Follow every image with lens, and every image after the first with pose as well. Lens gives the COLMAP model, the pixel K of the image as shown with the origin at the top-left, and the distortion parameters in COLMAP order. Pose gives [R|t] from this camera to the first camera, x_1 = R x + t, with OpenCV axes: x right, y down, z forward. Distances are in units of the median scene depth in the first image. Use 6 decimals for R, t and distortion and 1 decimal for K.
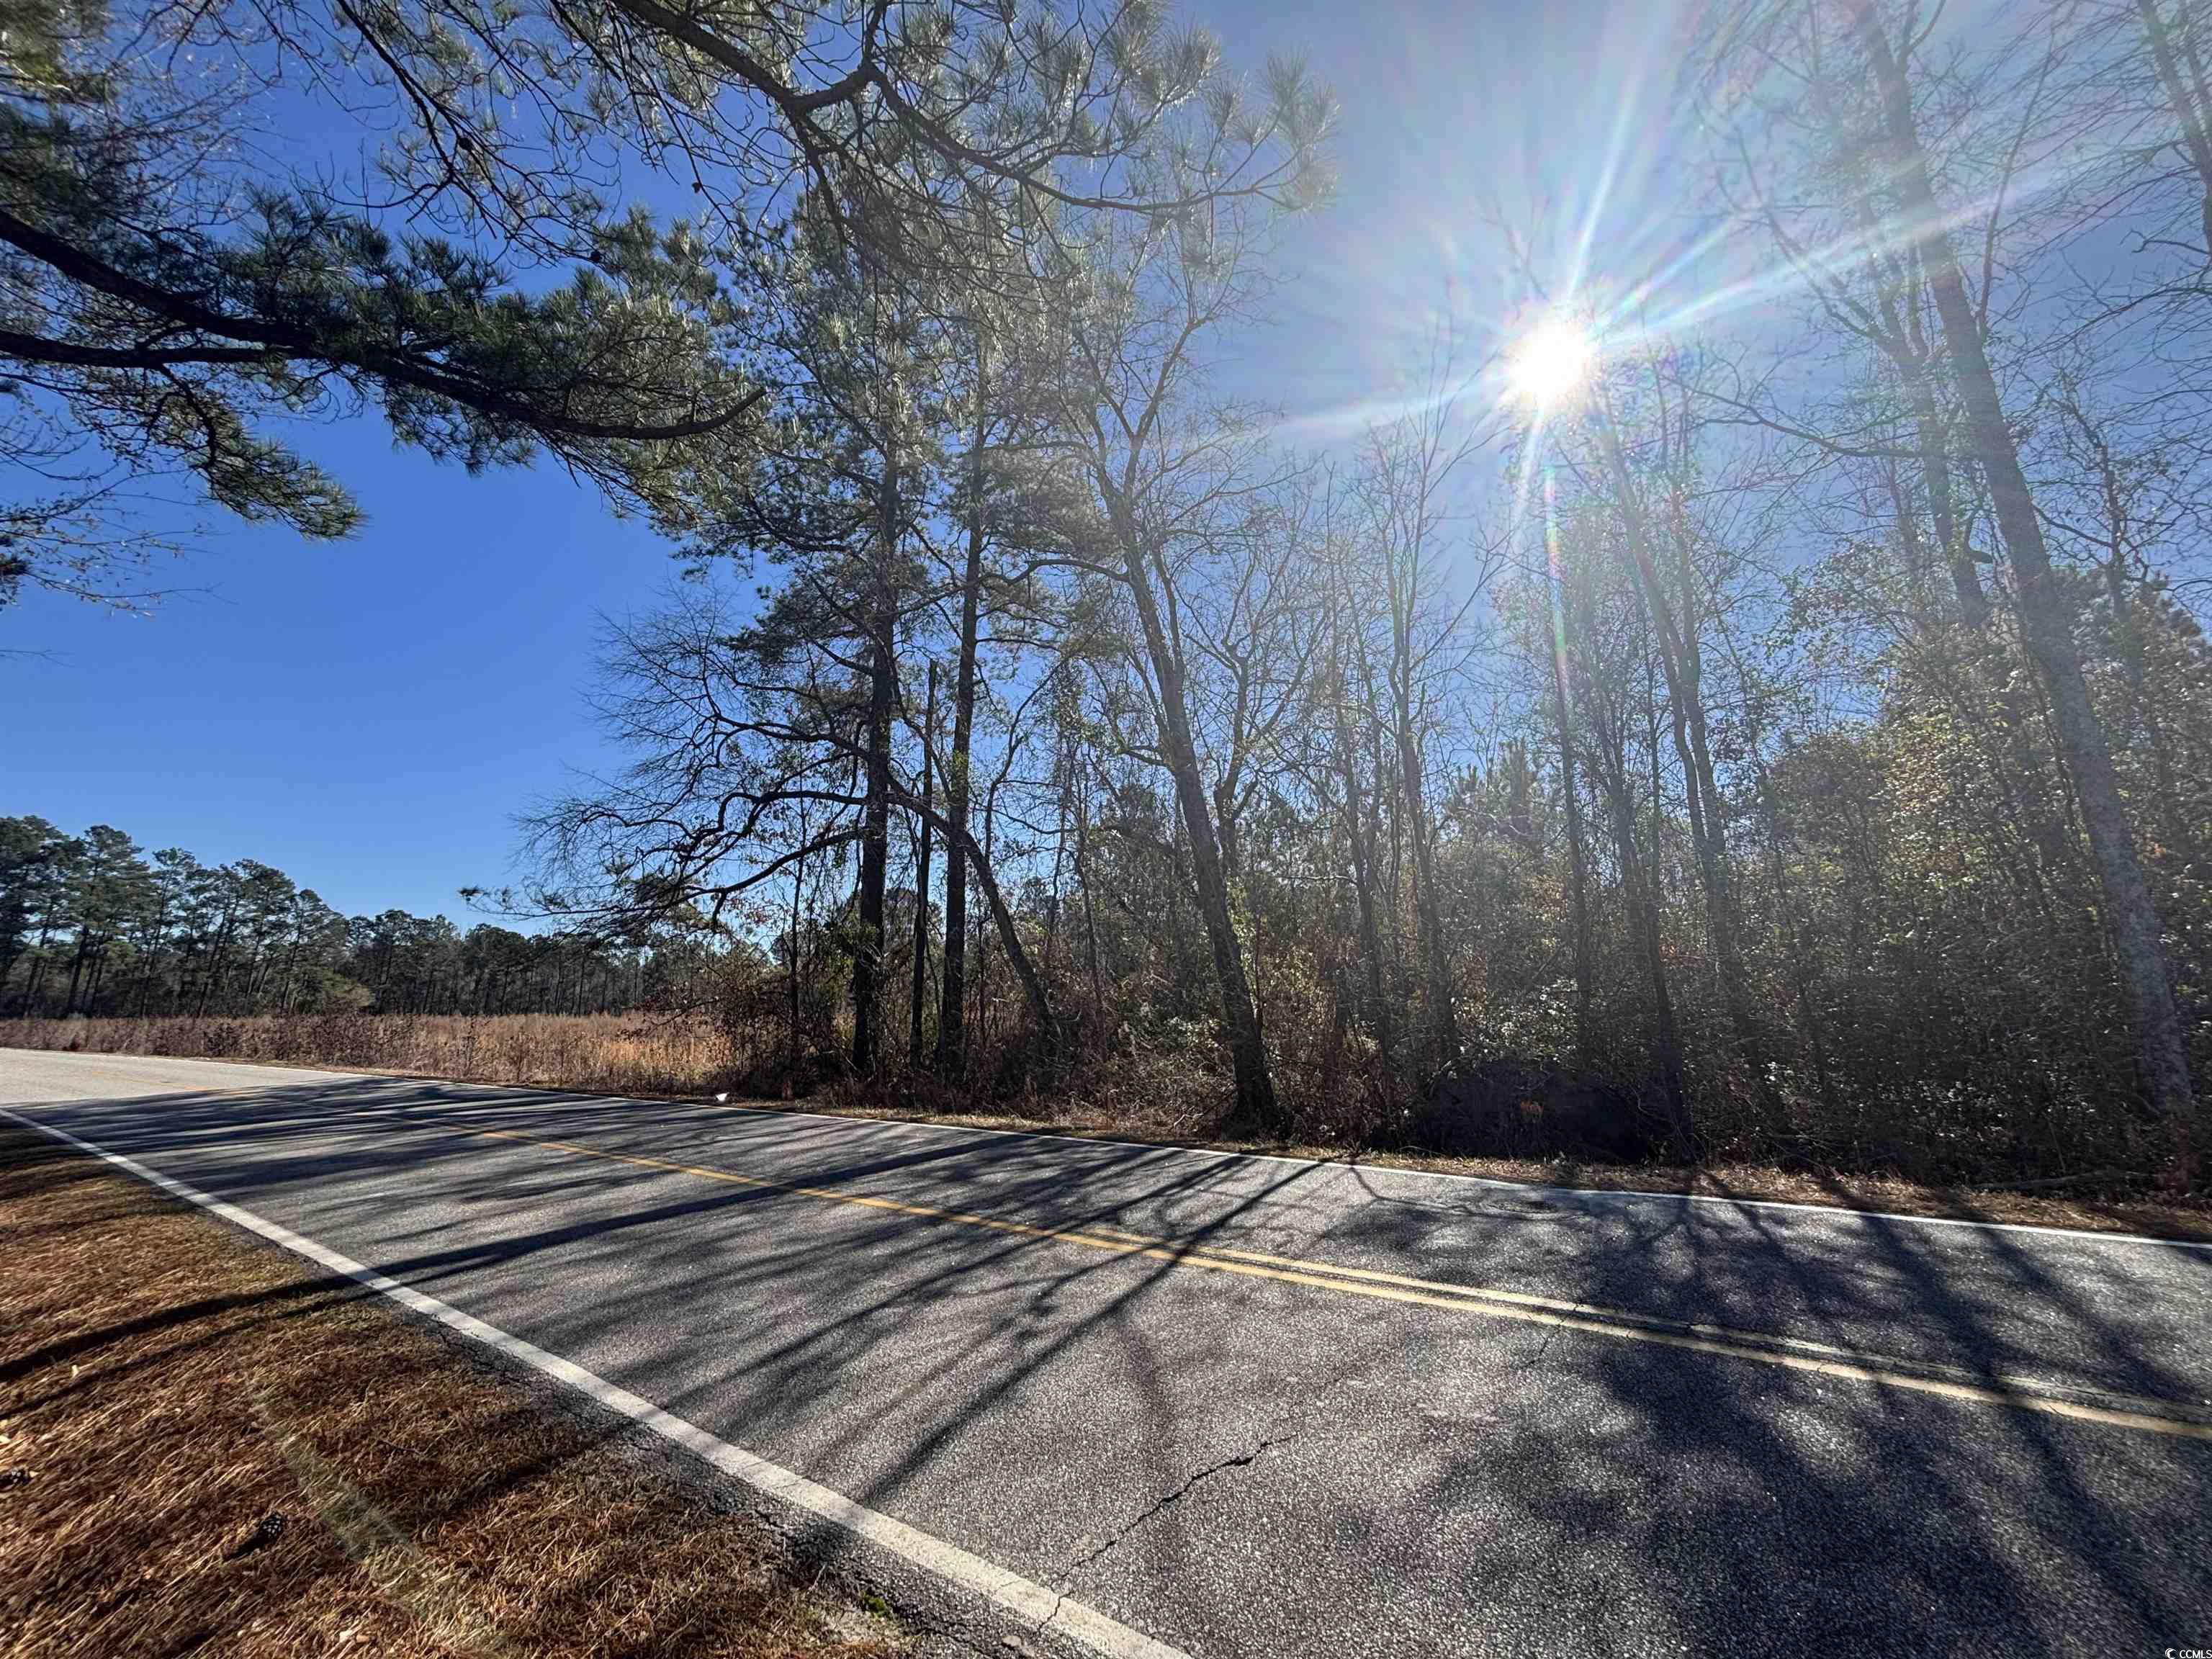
lens RADIAL K [[894.1, 0, 1102.4], [0, 894.1, 820.3], [0, 0, 1]] dist [-0.000749, 0.000530]
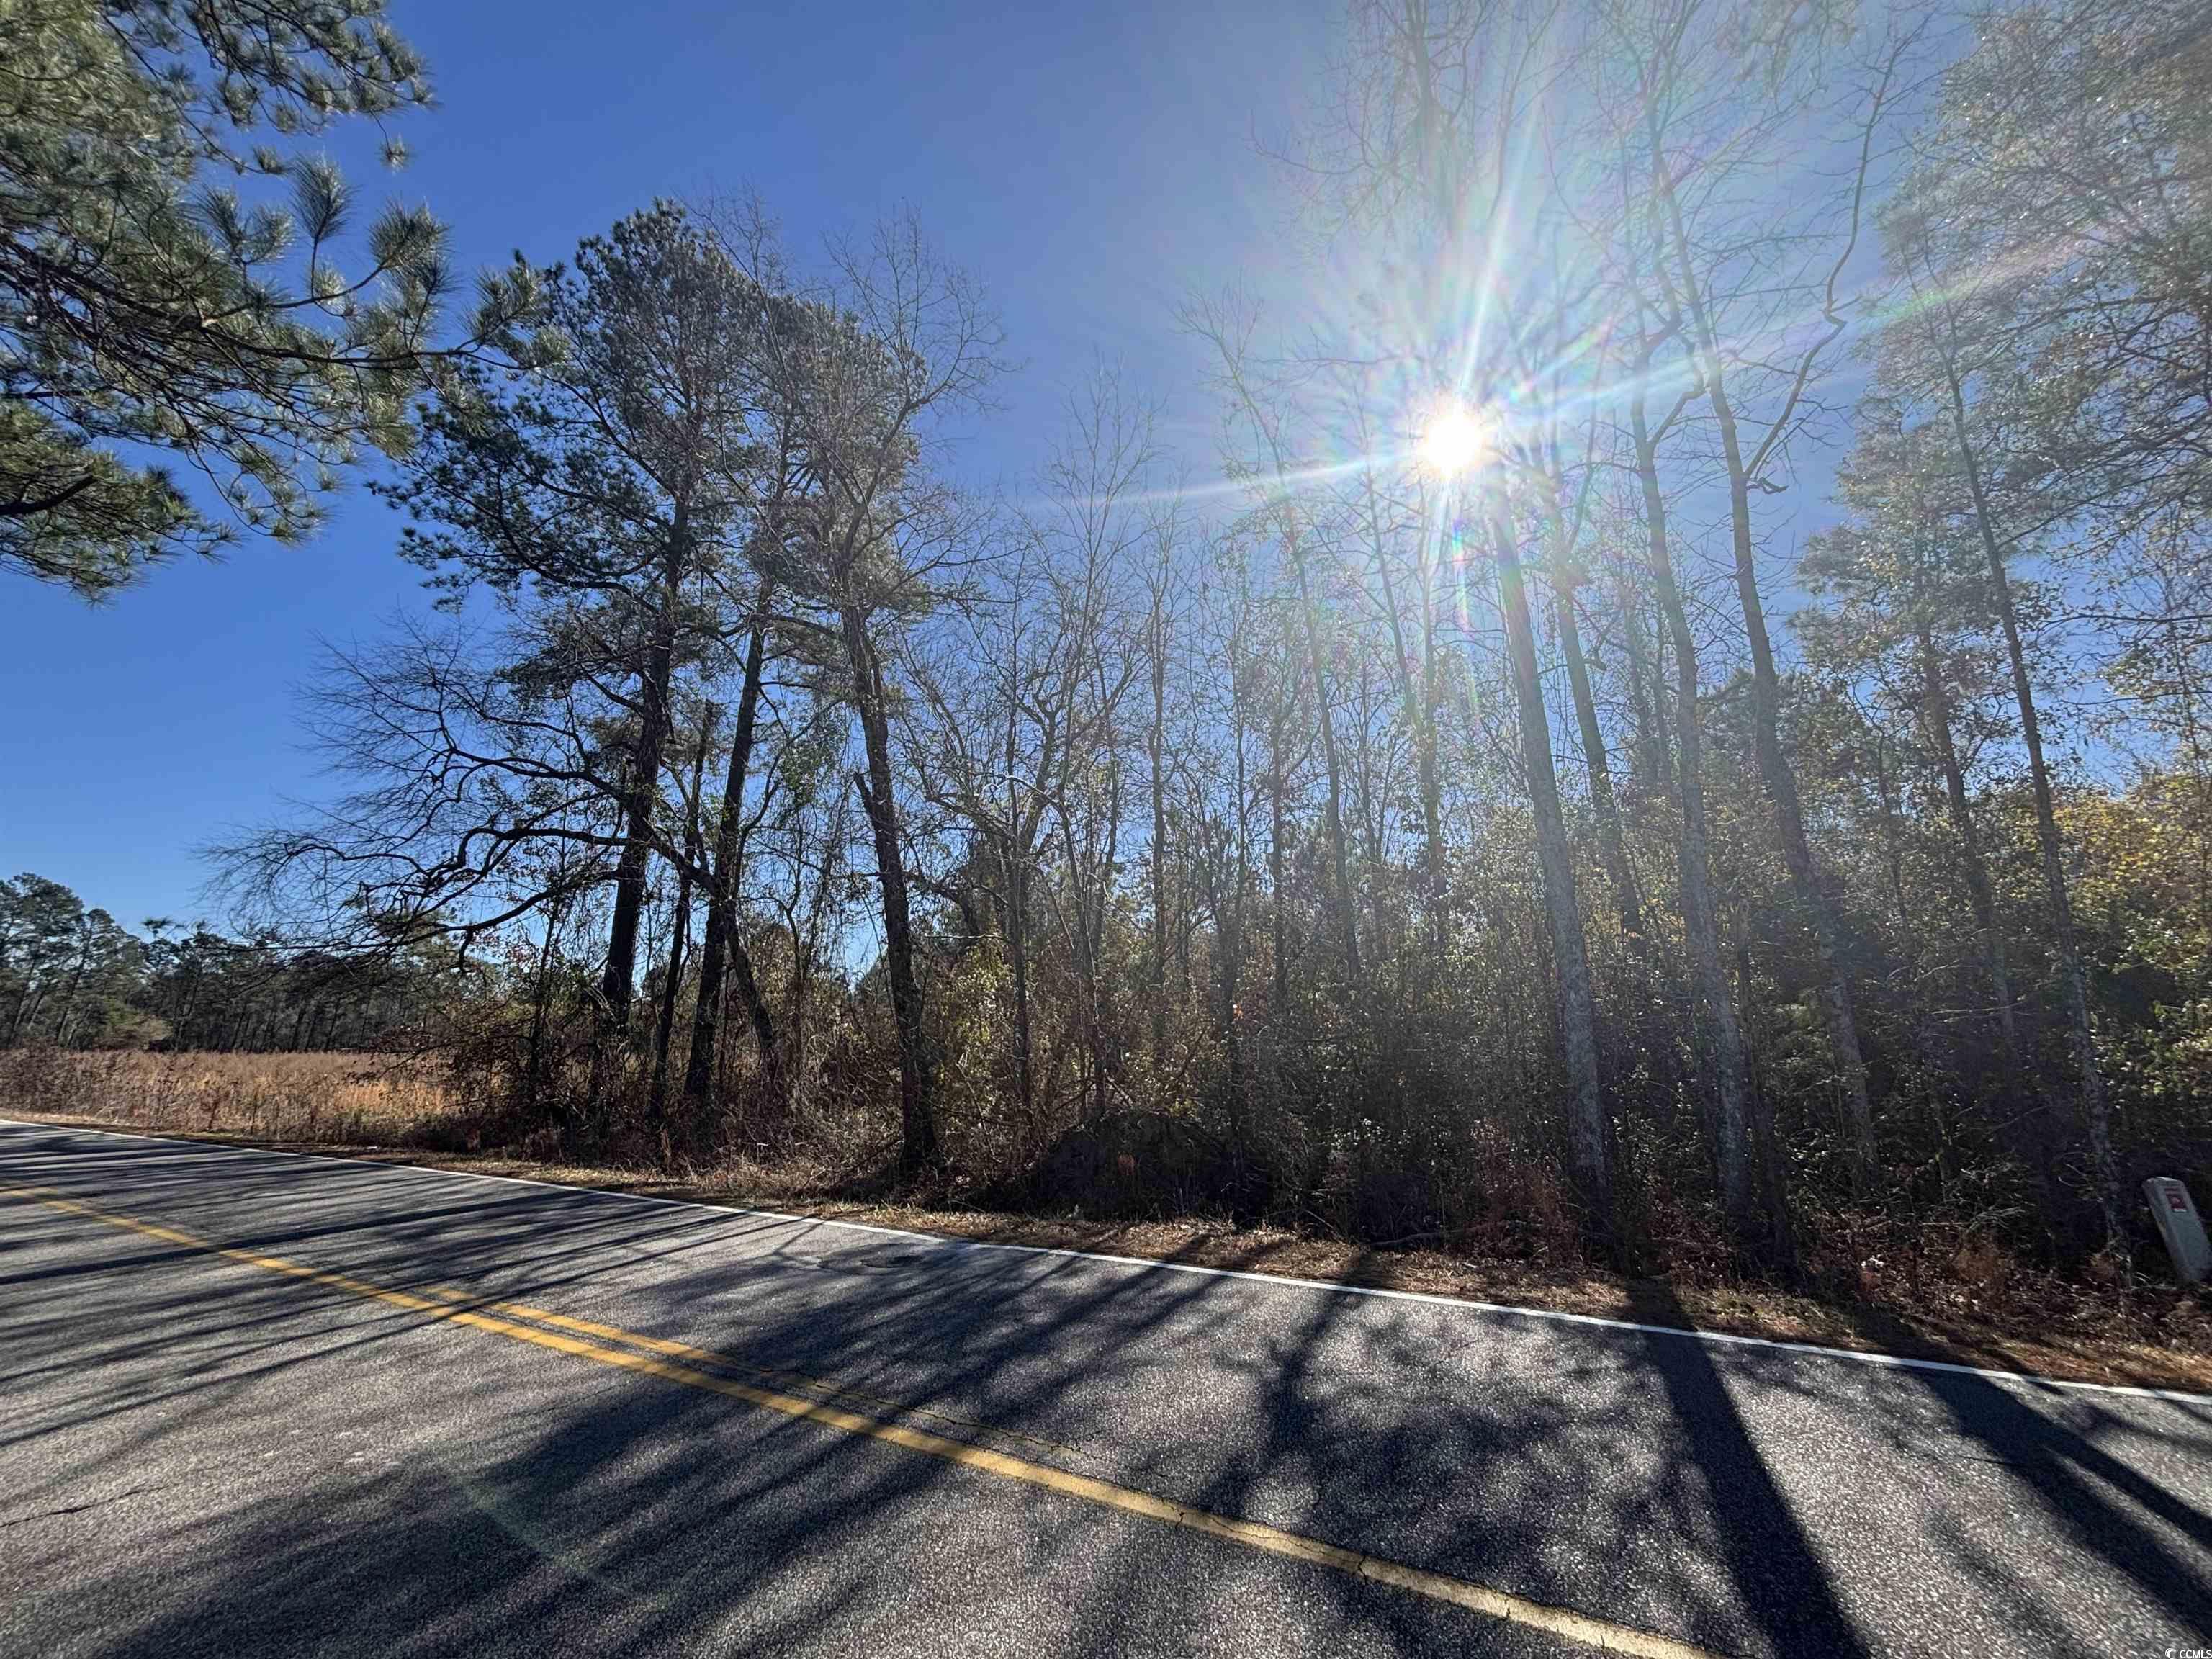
lens RADIAL K [[894.1, 0, 1093.4], [0, 894.1, 821.8], [0, 0, 1]] dist [-0.000749, 0.000530]
pose [[0.994458, 0.036583, 0.098566, 0.176884], [-0.032218, 0.998444, -0.045515, -0.017042], [-0.100078, 0.042087, 0.994089, -0.037917]]
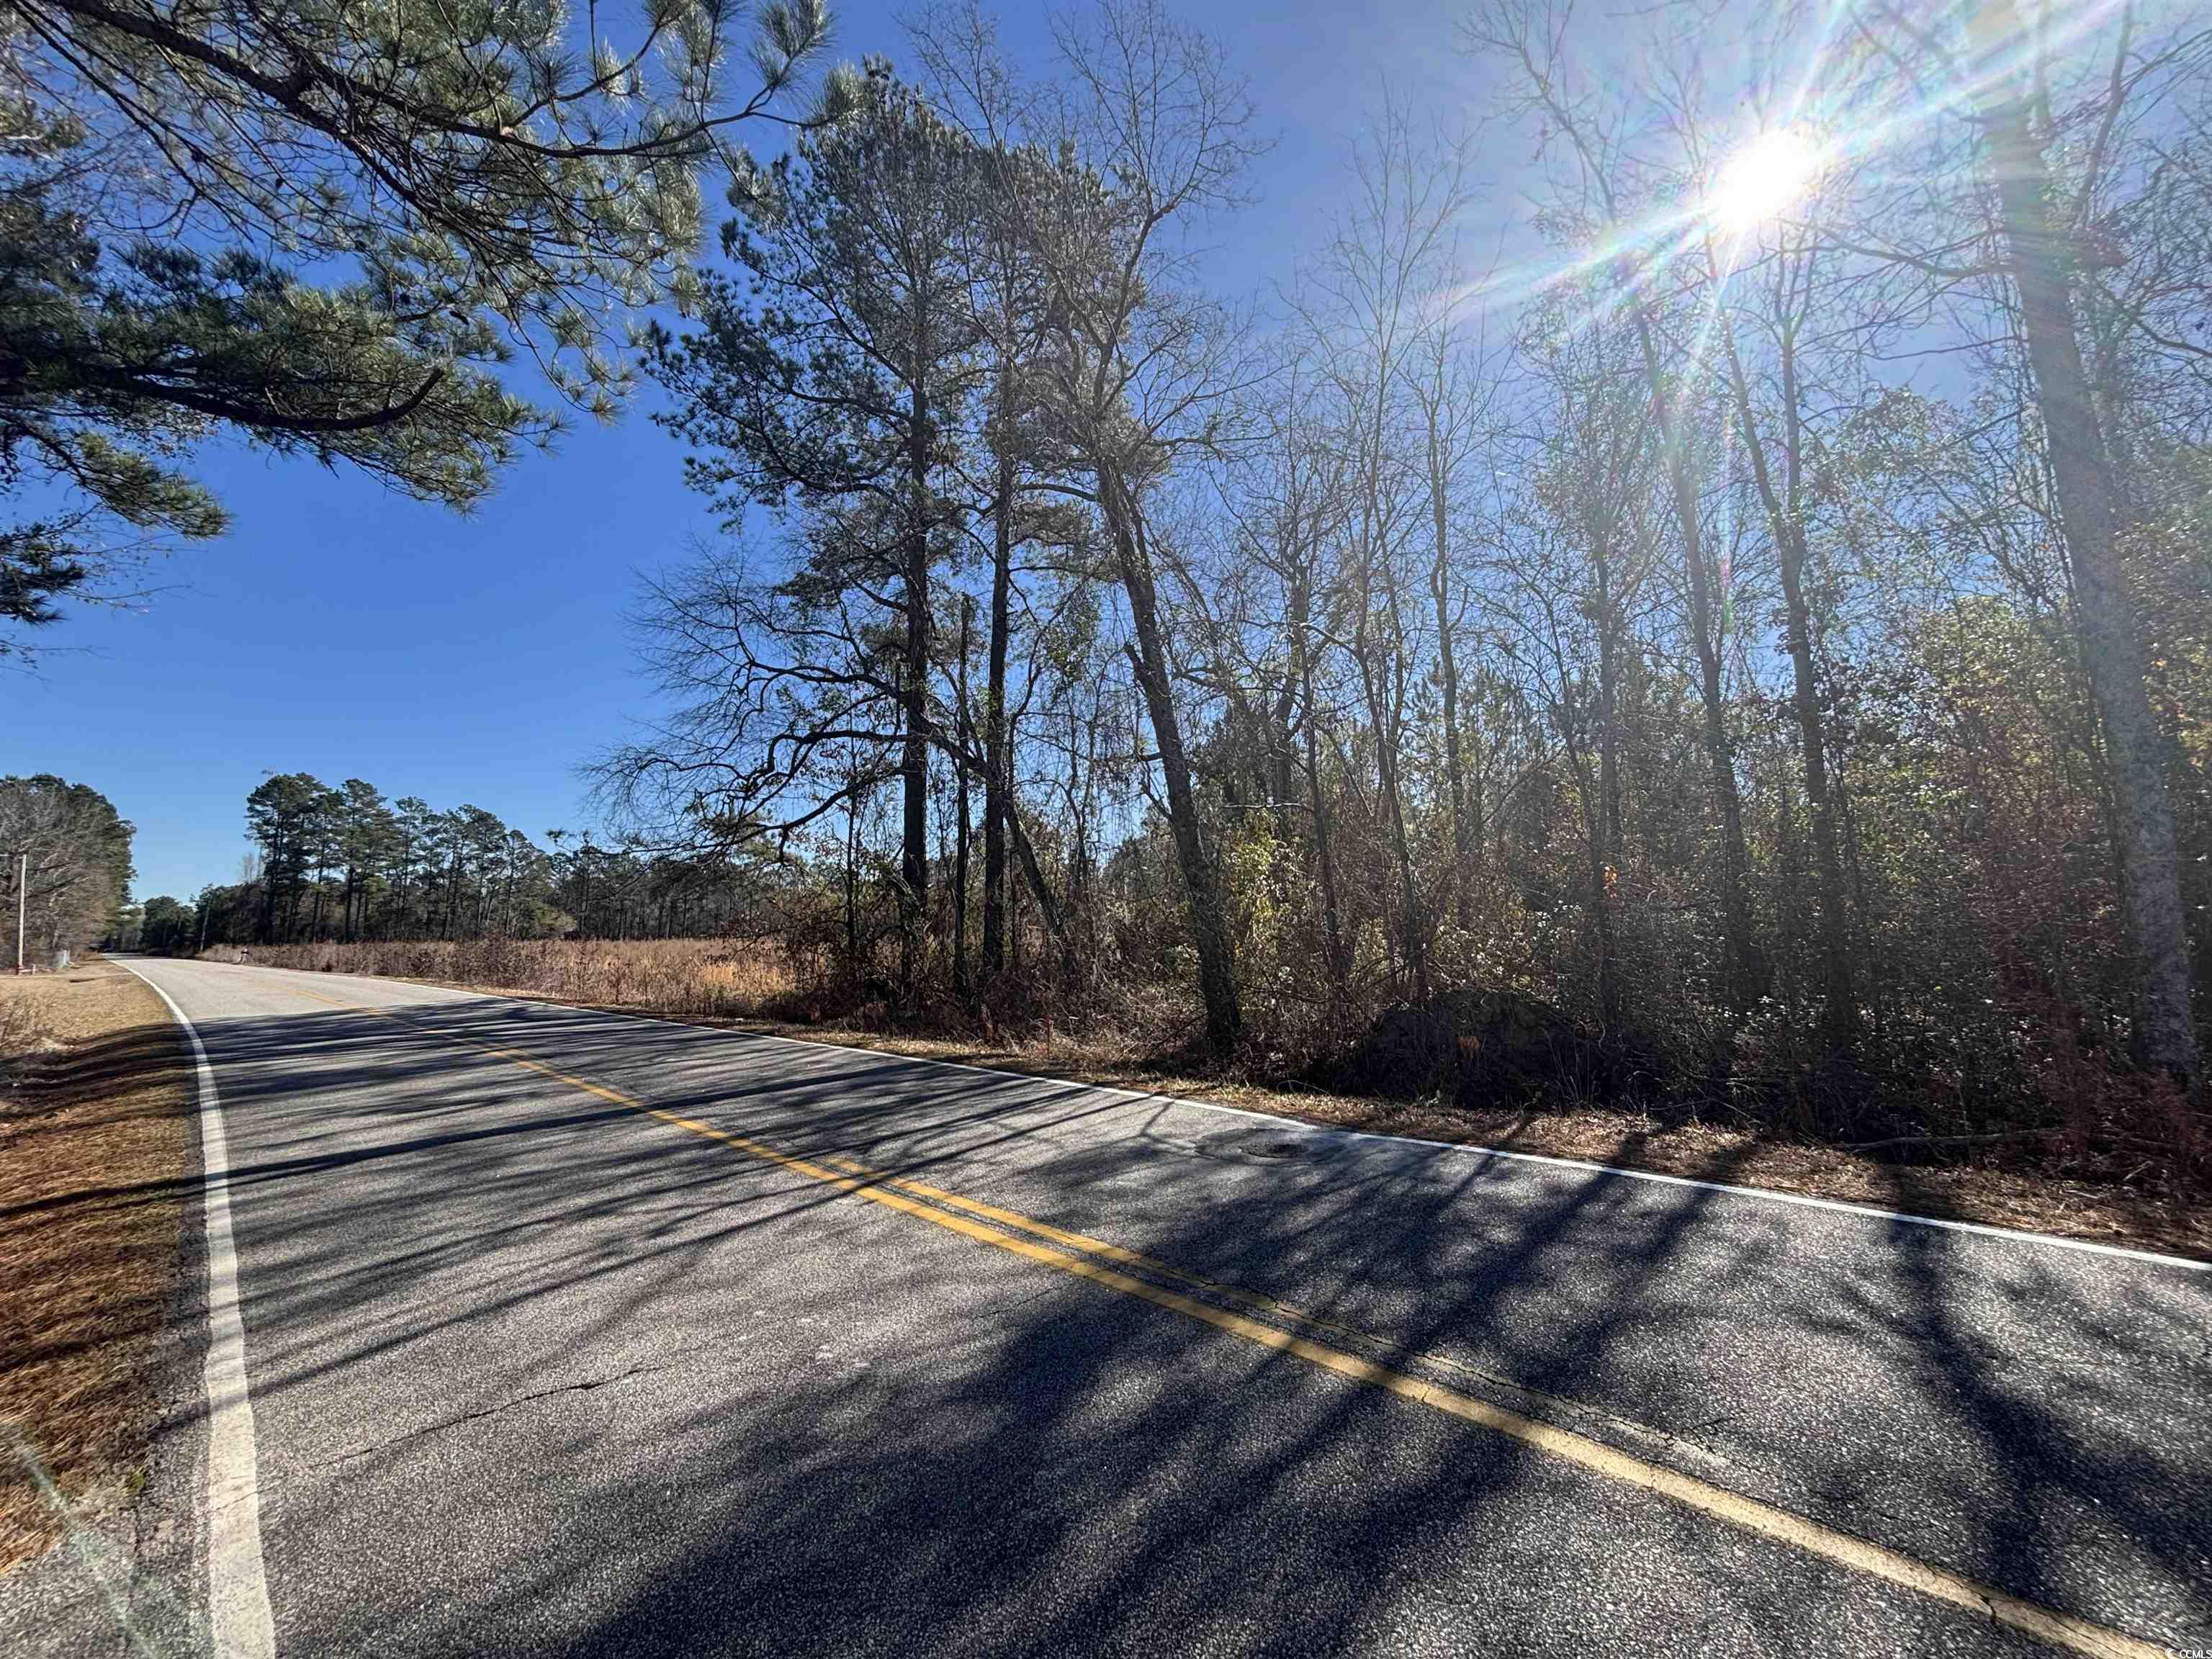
lens RADIAL K [[894.1, 0, 1097.2], [0, 894.1, 819.7], [0, 0, 1]] dist [-0.000749, 0.000530]
pose [[0.987317, -0.025021, -0.156775, 0.134238], [0.038344, 0.995850, 0.082540, -0.004203], [0.154059, -0.087505, 0.984179, 0.011922]]
